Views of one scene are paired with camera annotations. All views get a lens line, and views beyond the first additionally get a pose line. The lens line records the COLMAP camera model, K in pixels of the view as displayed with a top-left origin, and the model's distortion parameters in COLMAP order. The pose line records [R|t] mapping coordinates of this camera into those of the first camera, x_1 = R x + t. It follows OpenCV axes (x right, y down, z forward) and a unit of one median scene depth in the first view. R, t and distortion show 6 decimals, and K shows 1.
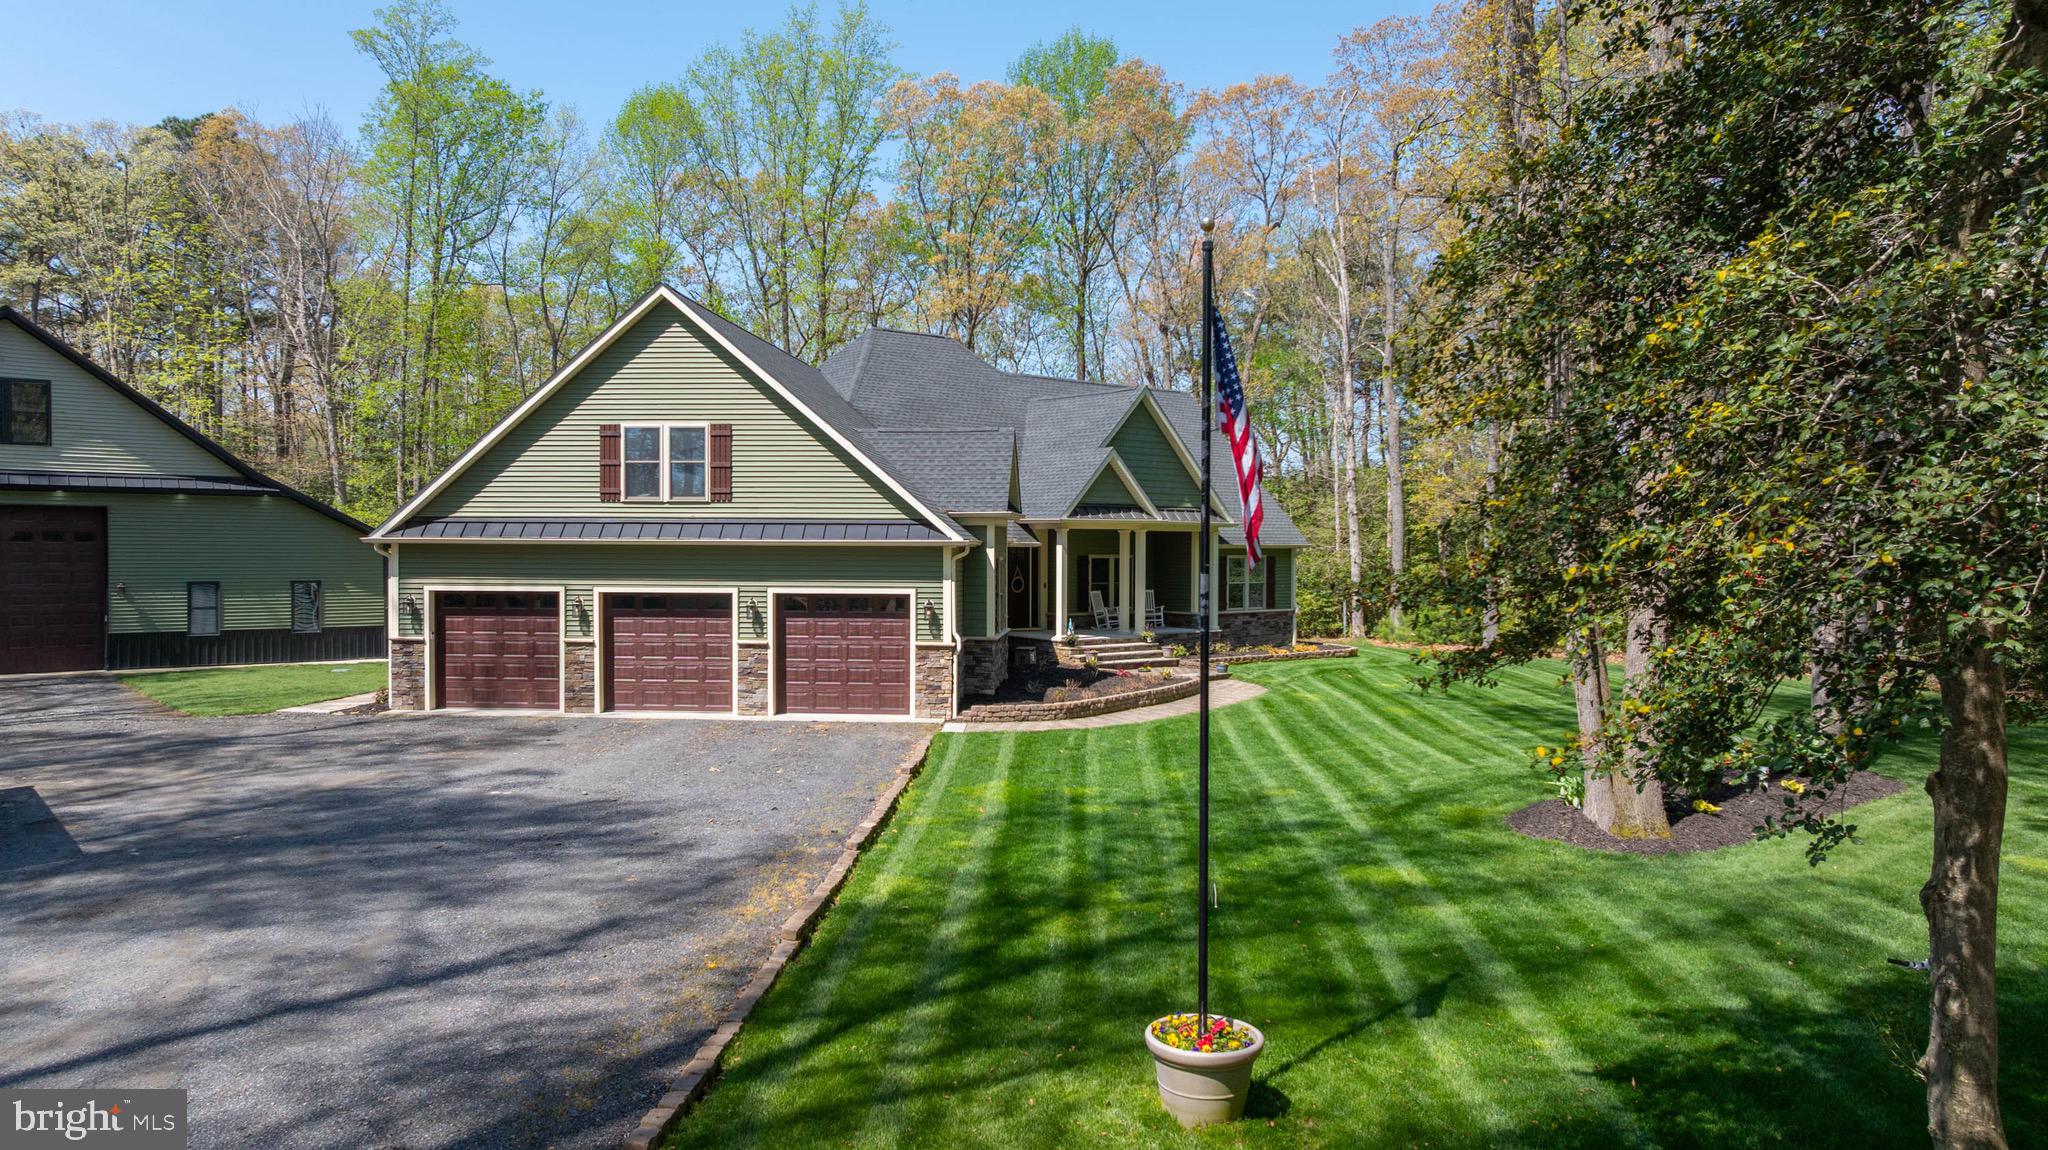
lens RADIAL K [[1452.0, 0, 1029.7], [0, 1452.0, 568.3], [0, 0, 1]] dist [-0.022440, 0.000785]
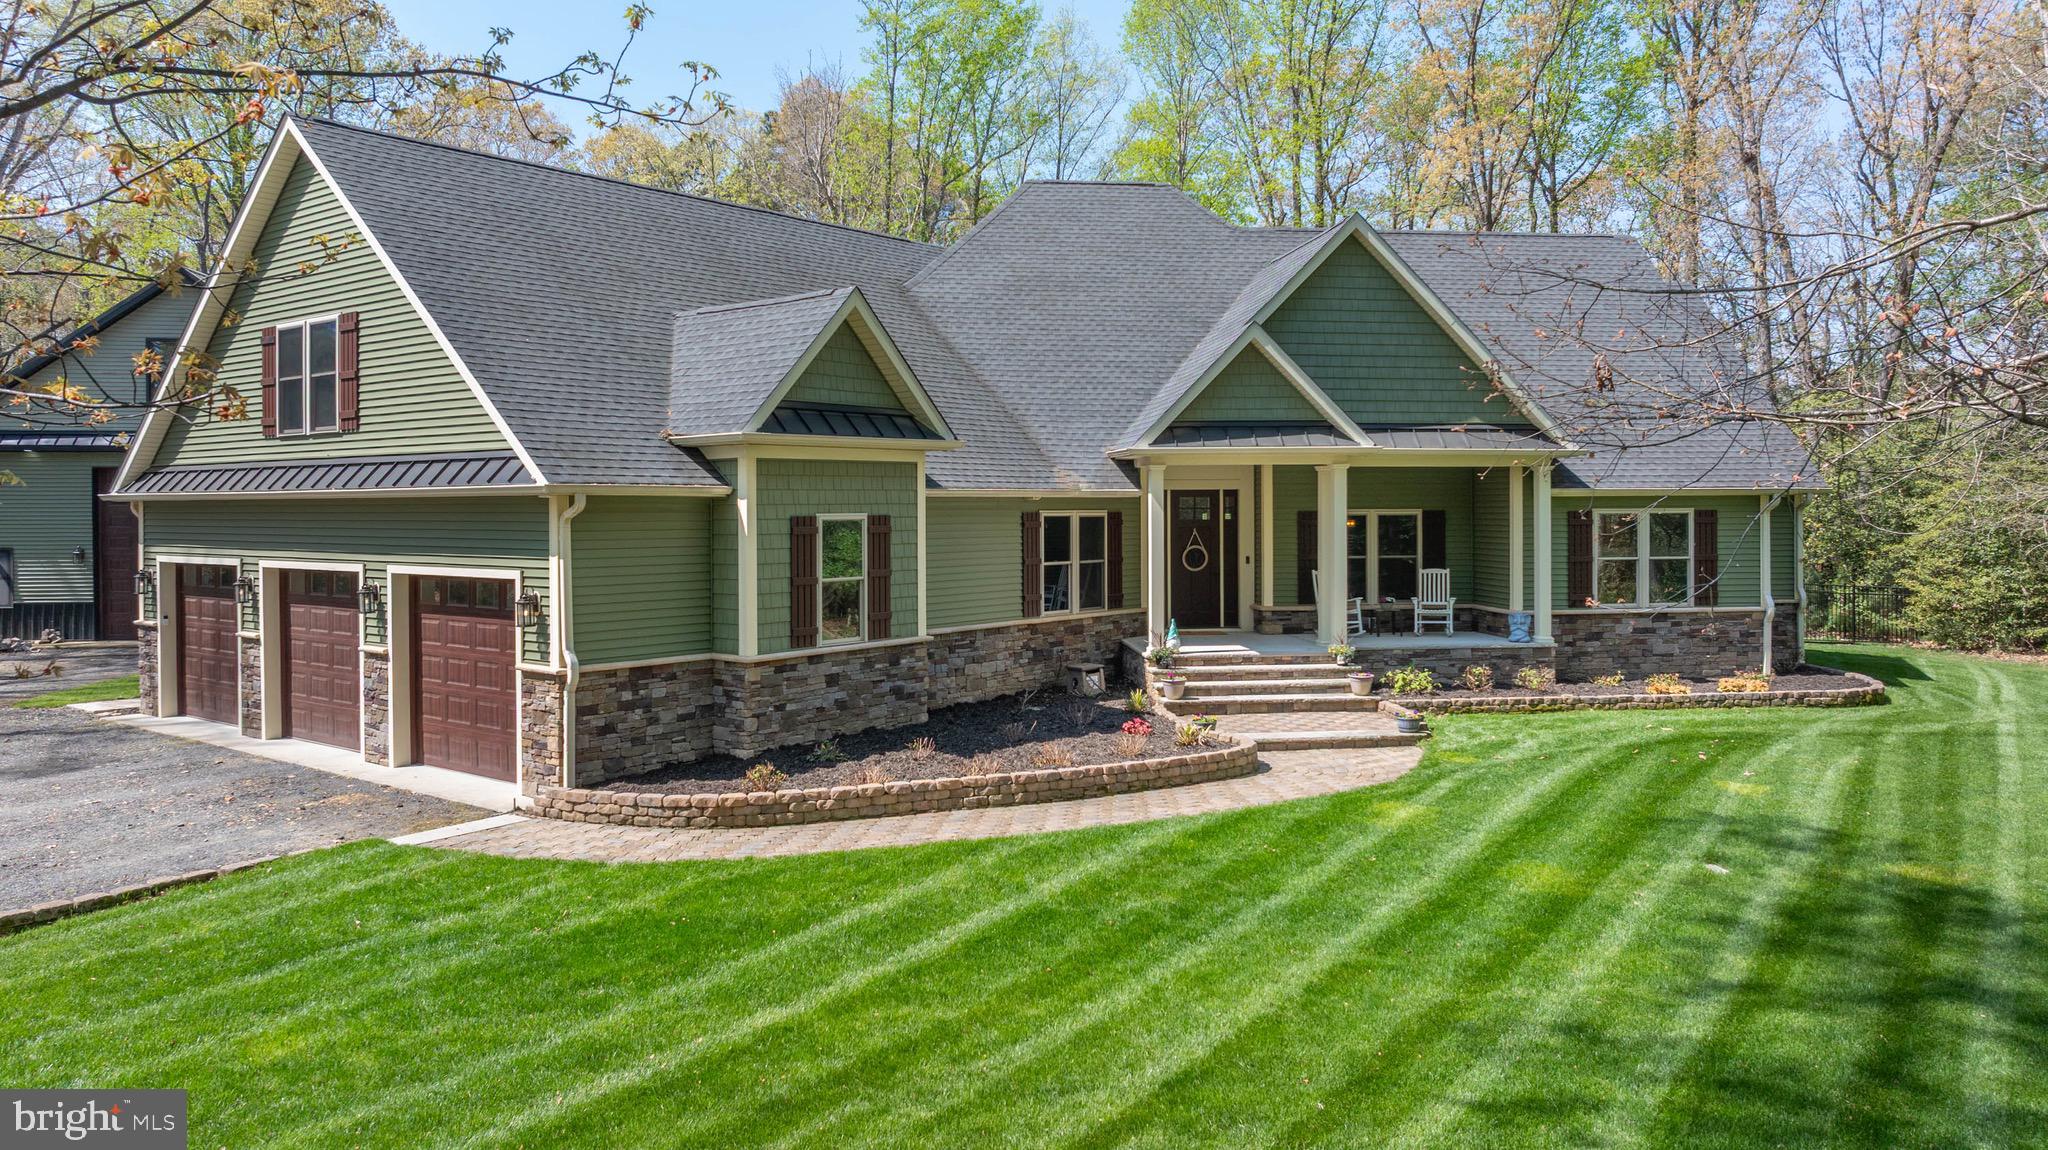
lens RADIAL K [[1461.0, 0, 1036.9], [0, 1461.0, 509.6], [0, 0, 1]] dist [-0.019781, -0.005255]
pose [[0.832094, -0.005888, -0.554604, 0.401135], [-0.000798, 0.999930, -0.011813, -0.003138], [0.554634, 0.010272, 0.832031, 0.621004]]
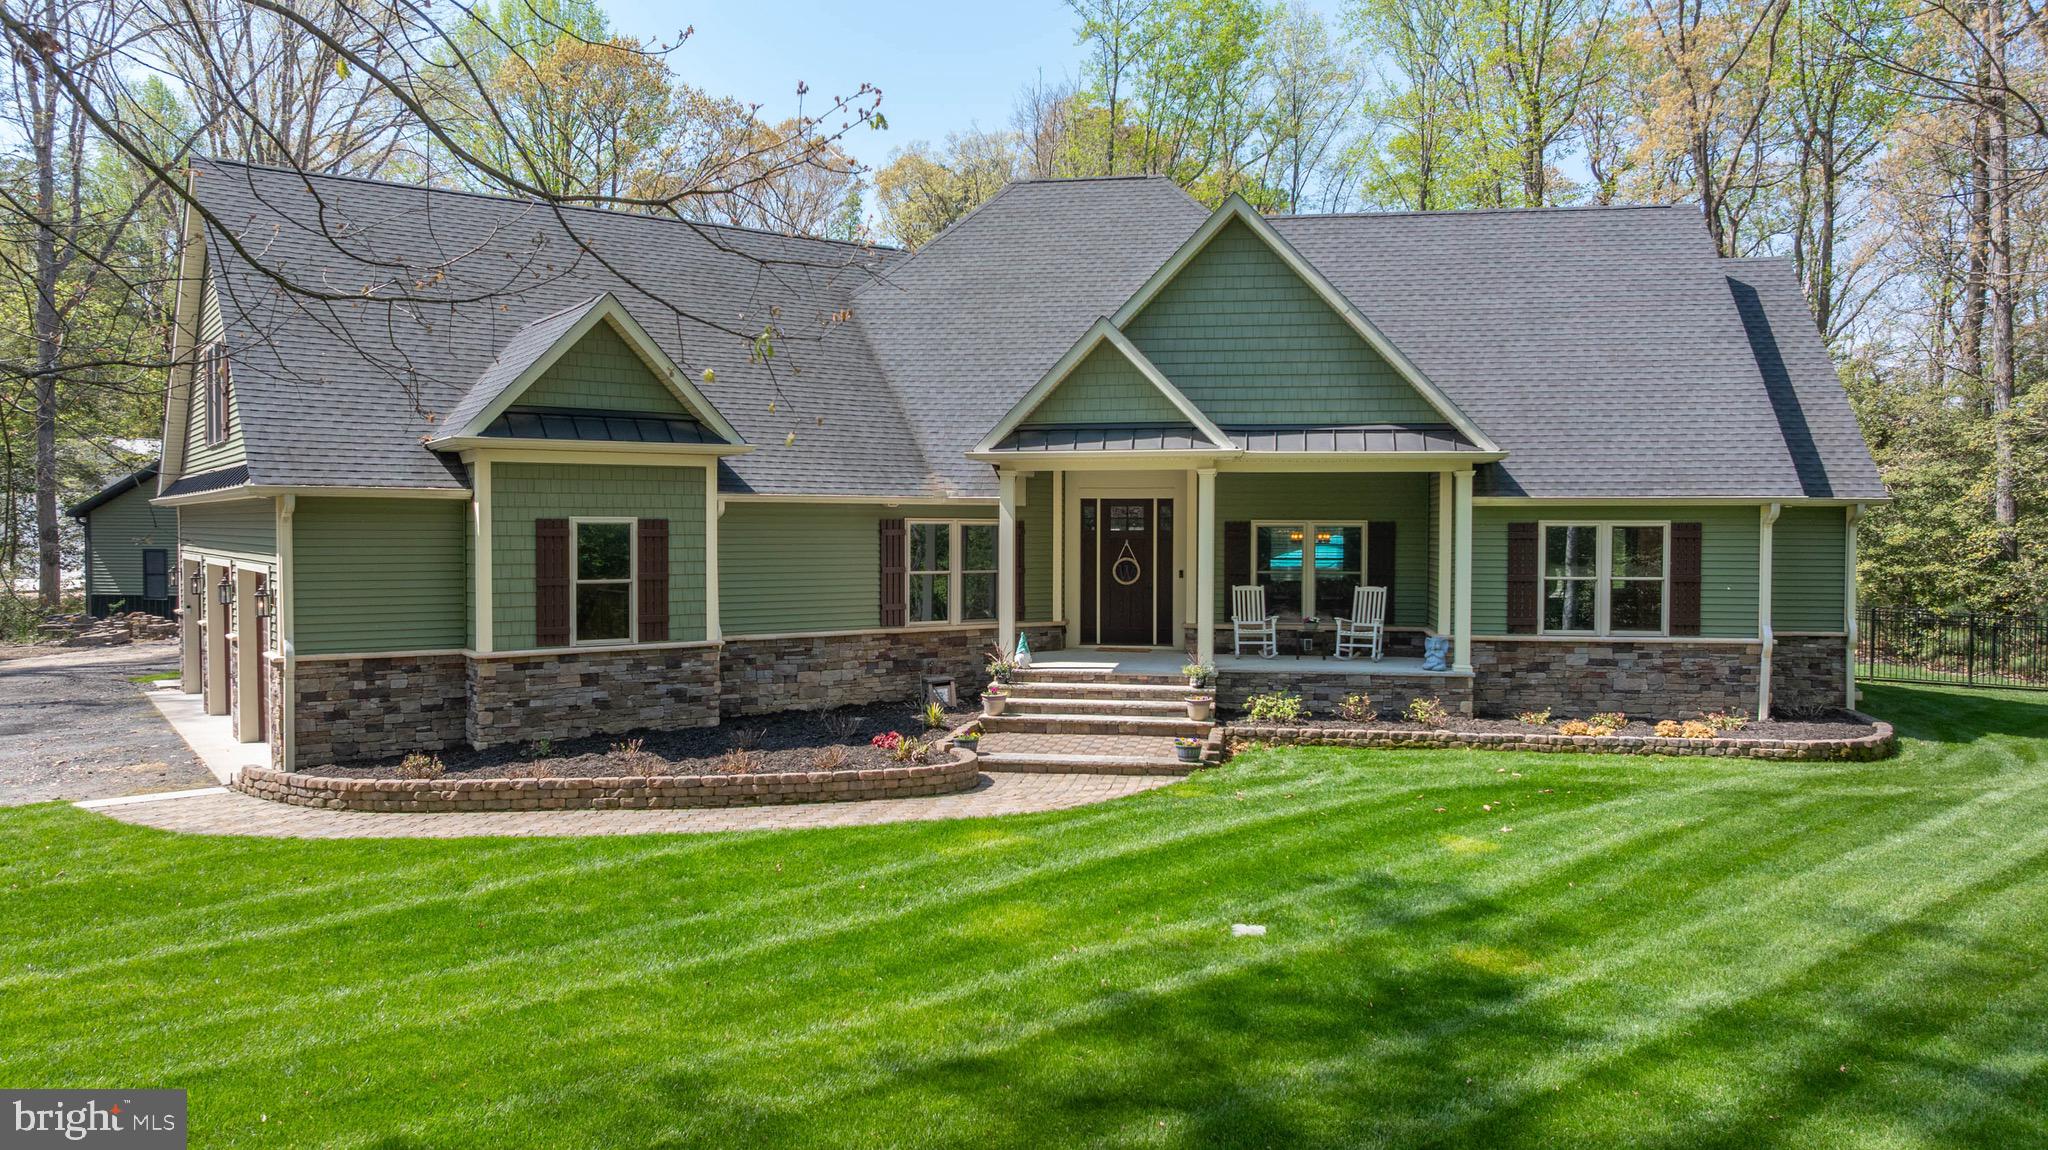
lens RADIAL K [[1452.0, 0, 1029.7], [0, 1452.0, 568.3], [0, 0, 1]] dist [-0.022440, 0.000785]
pose [[0.644260, 0.020261, -0.764538, 0.592079], [-0.011649, 0.999793, 0.016679, 0.001007], [0.764718, -0.001839, 0.644363, 0.833299]]
